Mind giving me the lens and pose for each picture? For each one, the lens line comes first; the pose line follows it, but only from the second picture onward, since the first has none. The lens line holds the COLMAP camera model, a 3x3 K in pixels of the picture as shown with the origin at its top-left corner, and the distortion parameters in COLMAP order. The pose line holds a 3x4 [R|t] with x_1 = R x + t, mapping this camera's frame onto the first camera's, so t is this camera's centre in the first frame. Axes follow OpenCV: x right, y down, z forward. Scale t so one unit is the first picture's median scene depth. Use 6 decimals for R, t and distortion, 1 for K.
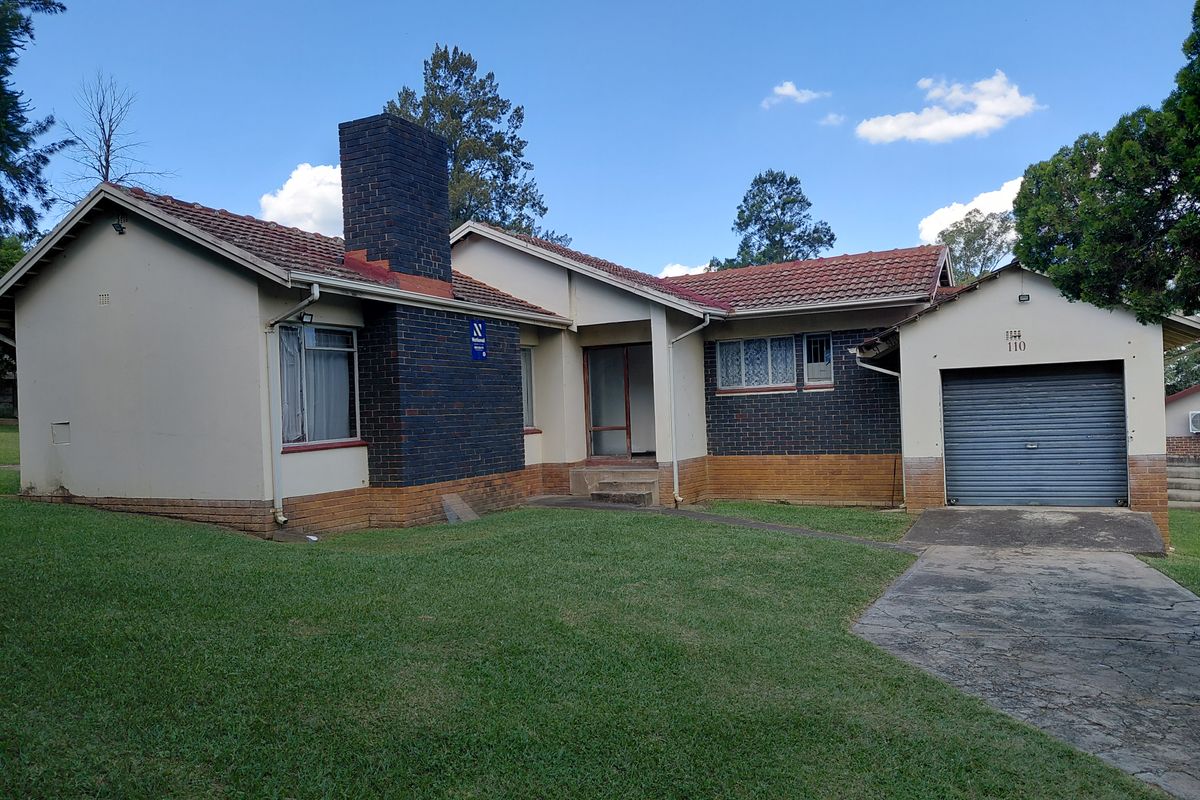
lens RADIAL K [[863.0, 0, 603.0], [0, 863.0, 417.3], [0, 0, 1]] dist [0.077694, -0.123228]
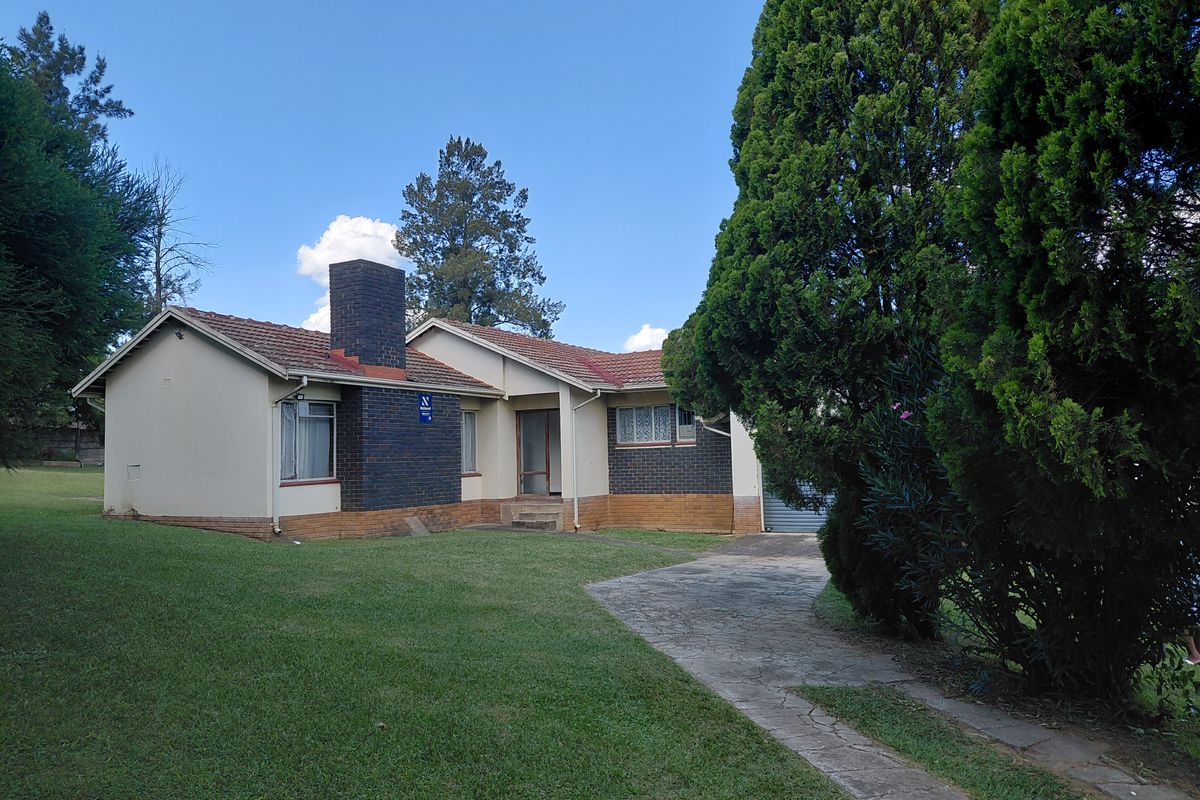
lens RADIAL K [[859.9, 0, 600.0], [0, 859.9, 400.0], [0, 0, 1]] dist [0.076315, -0.117908]
pose [[0.999366, 0.006690, -0.034961, 0.161449], [-0.009350, 0.997027, -0.076490, 0.001171], [0.034345, 0.076768, 0.996457, -0.333812]]
